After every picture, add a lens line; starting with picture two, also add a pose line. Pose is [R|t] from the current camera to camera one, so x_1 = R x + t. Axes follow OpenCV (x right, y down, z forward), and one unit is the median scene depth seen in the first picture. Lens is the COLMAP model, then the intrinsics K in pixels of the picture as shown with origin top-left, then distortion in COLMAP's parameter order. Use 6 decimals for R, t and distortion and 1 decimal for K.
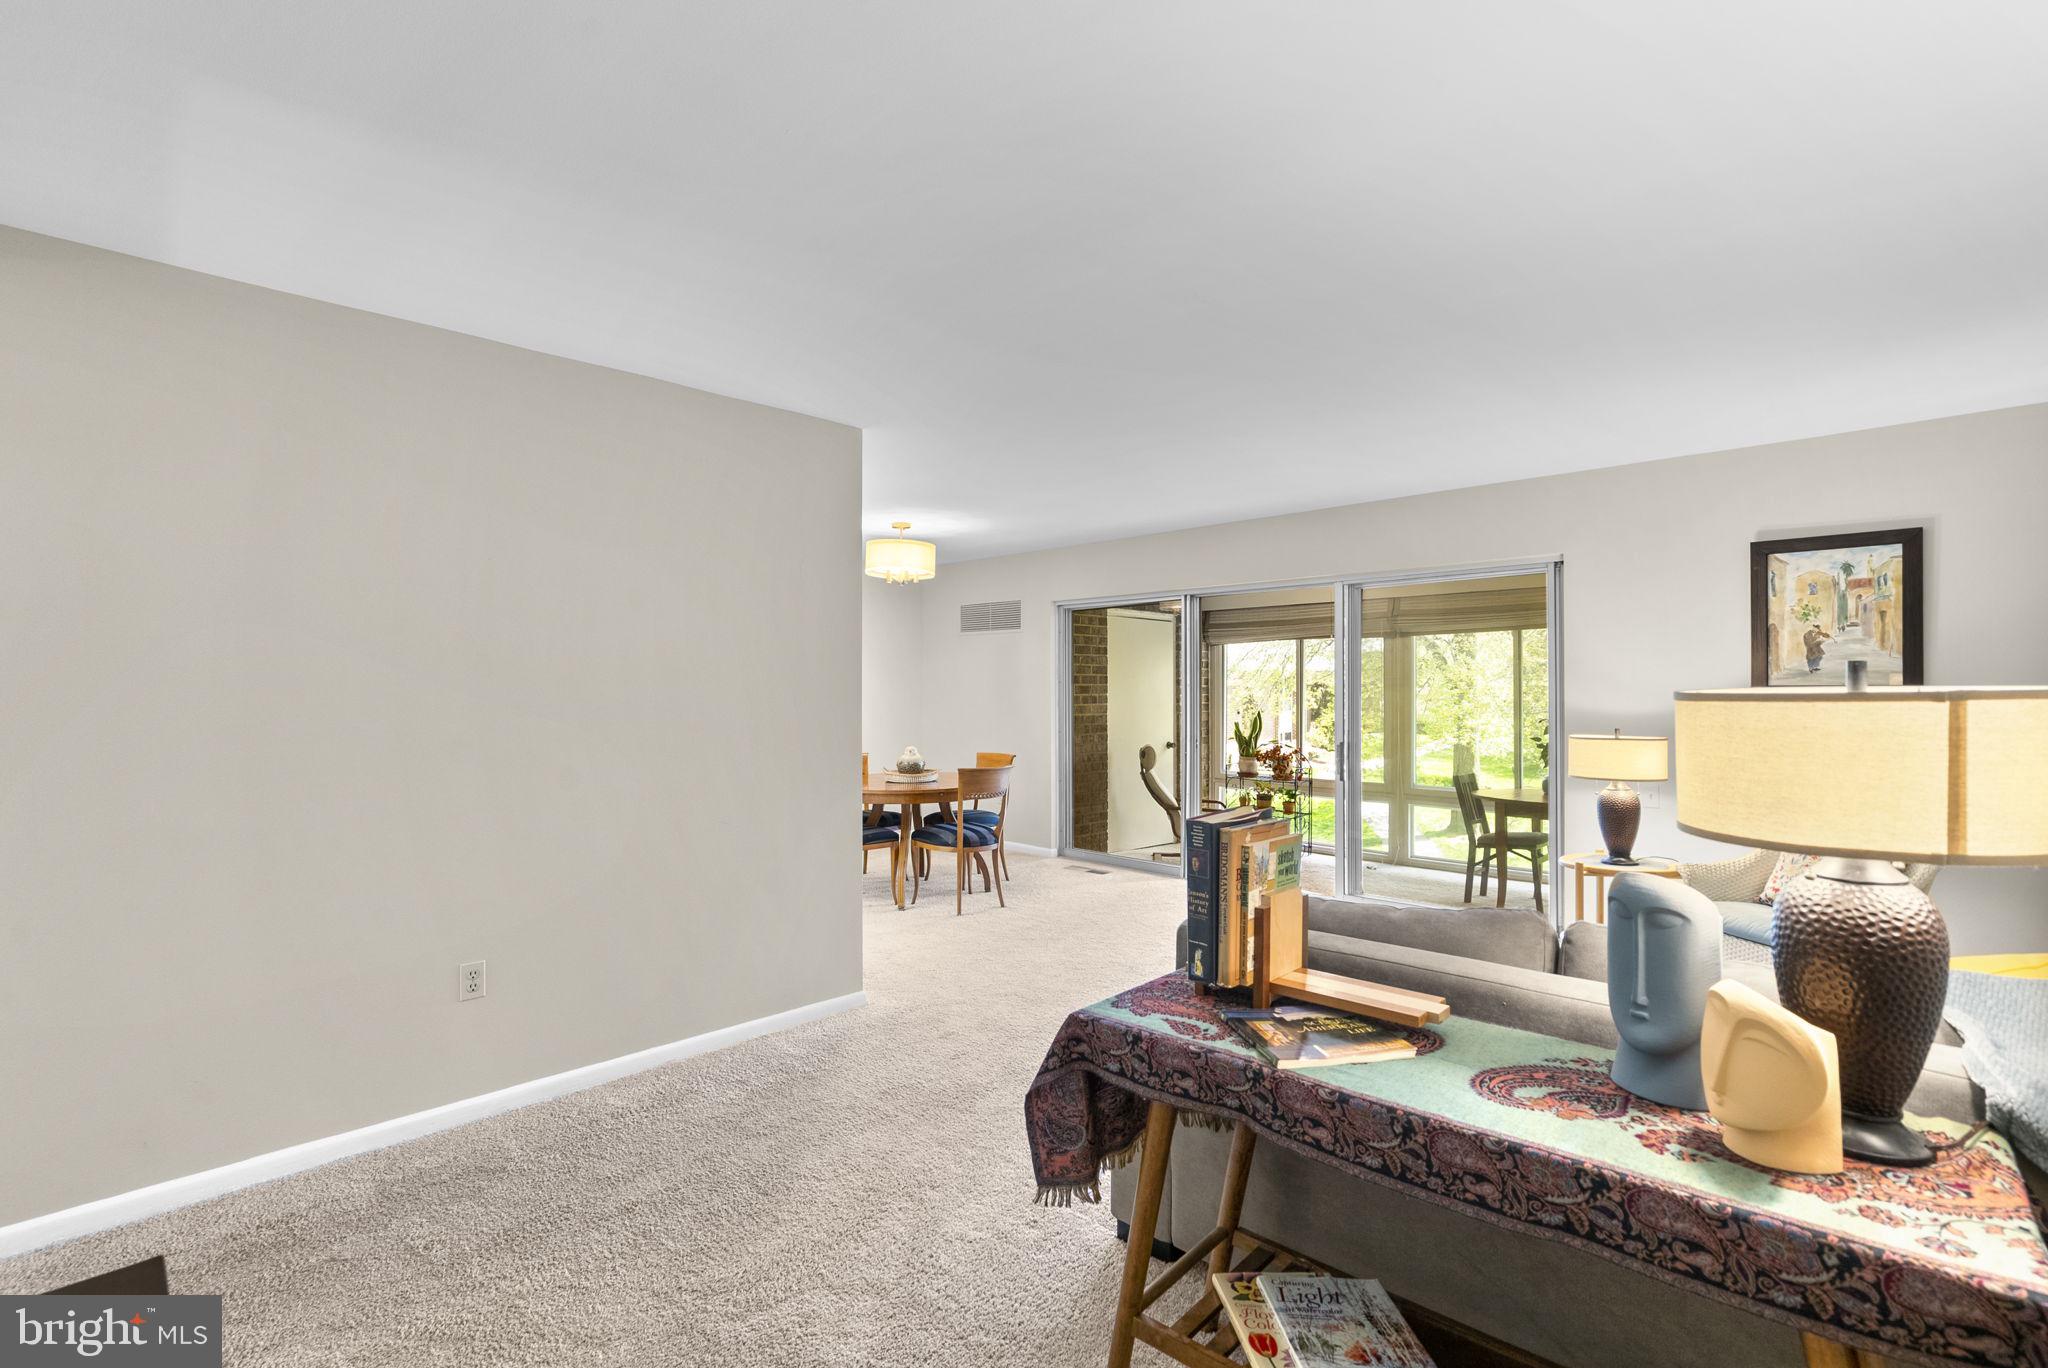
lens RADIAL K [[948.4, 0, 1015.5], [0, 948.4, 679.0], [0, 0, 1]] dist [-0.006041, 0.001269]
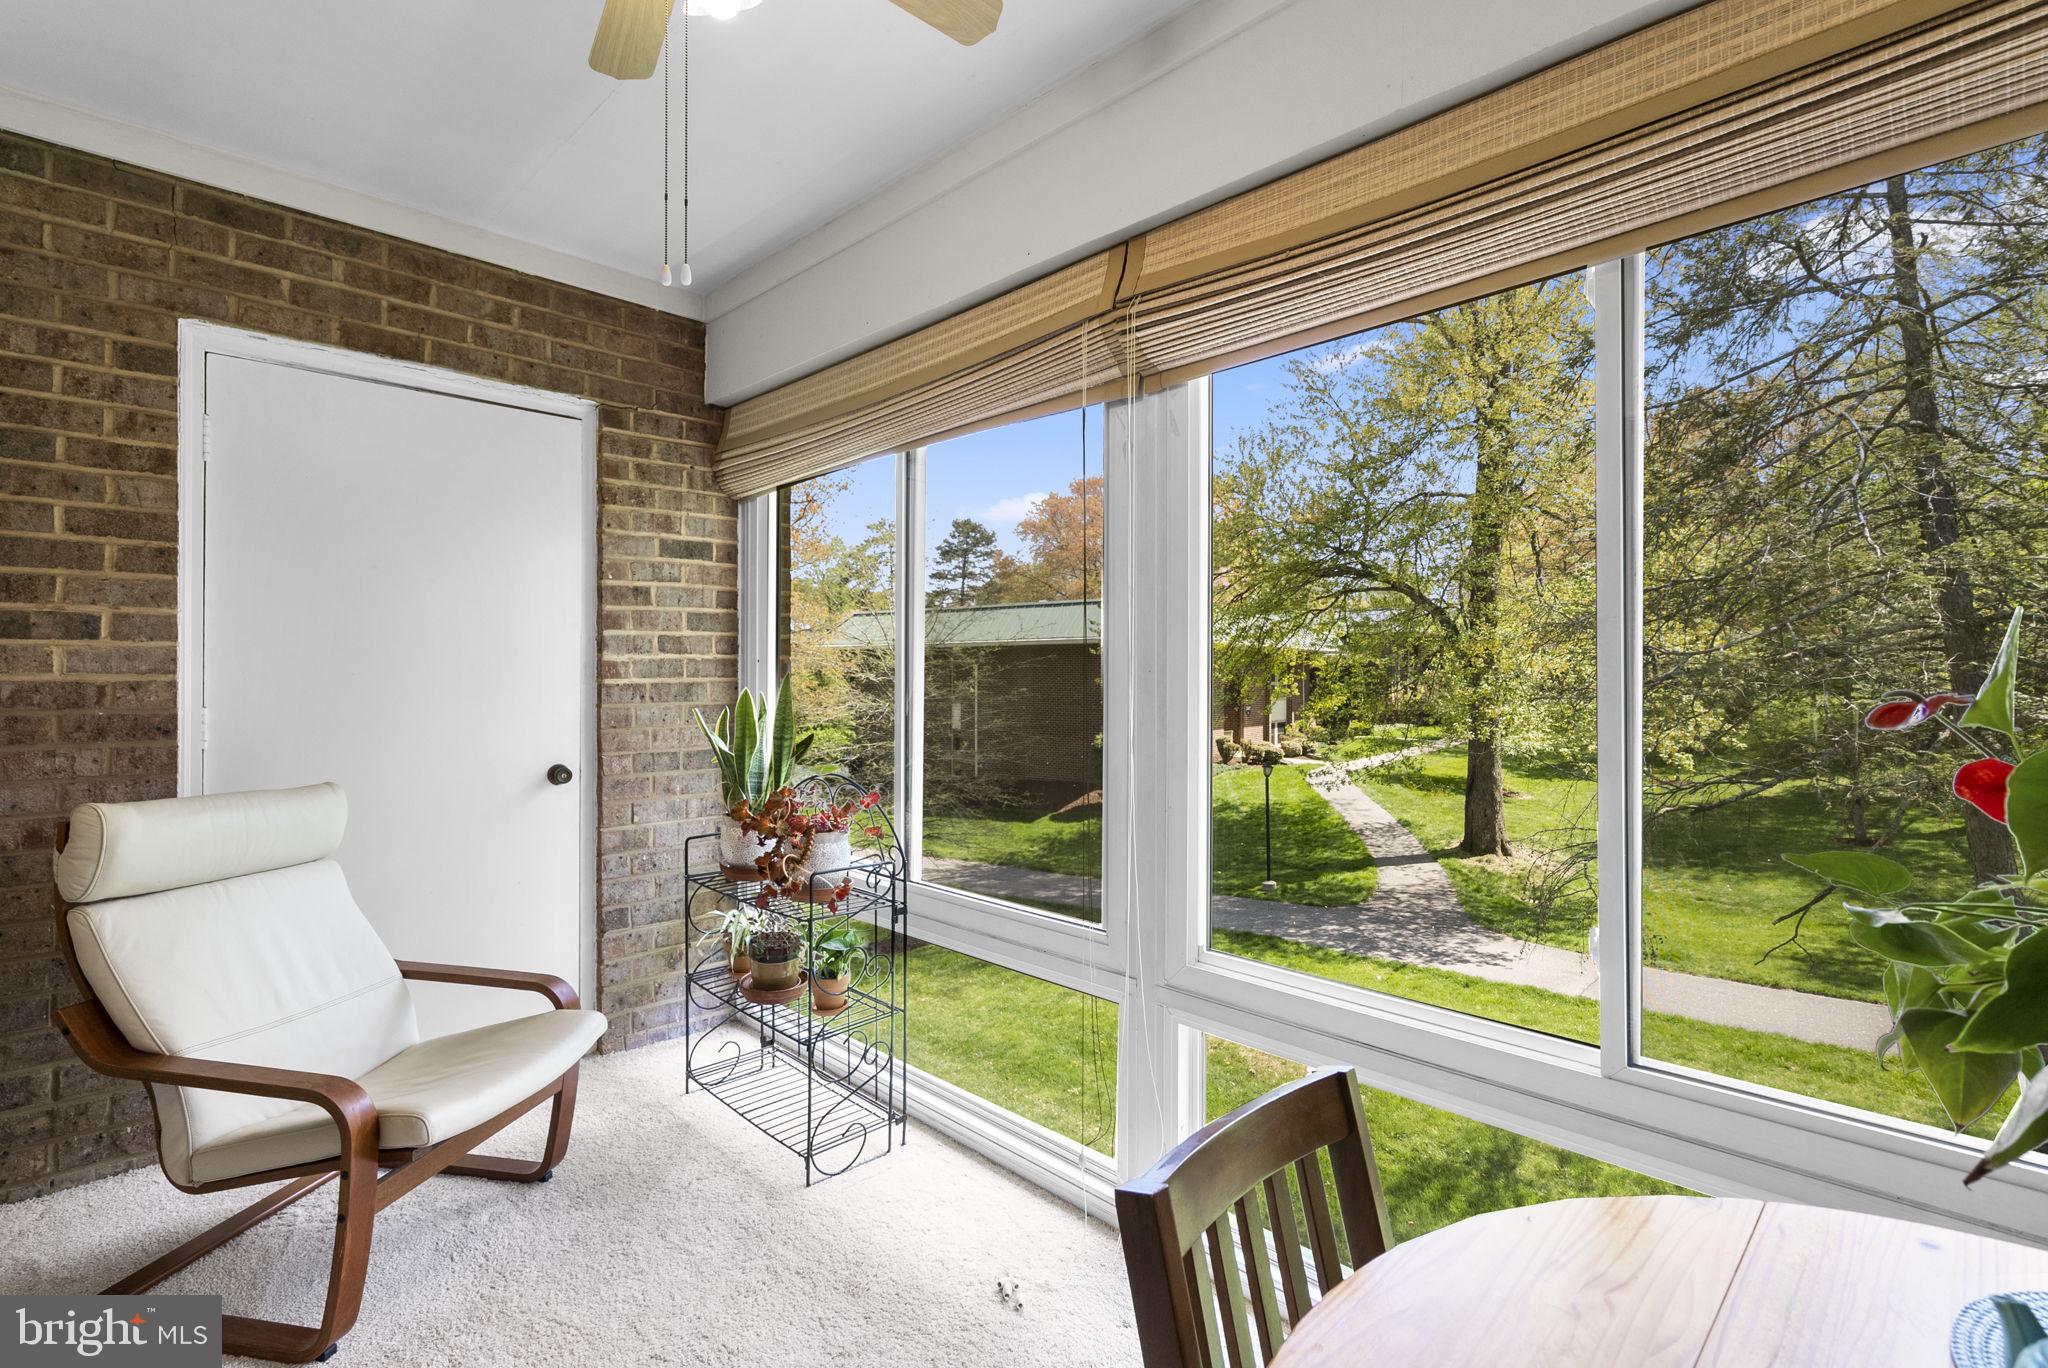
lens RADIAL K [[948.4, 0, 1026.9], [0, 948.4, 670.8], [0, 0, 1]] dist [-0.006041, 0.001269]
pose [[0.999865, 0.005049, -0.015608, 0.364886], [-0.004949, 0.999967, 0.006489, 0.031527], [0.015641, -0.006410, 0.999857, 0.711752]]
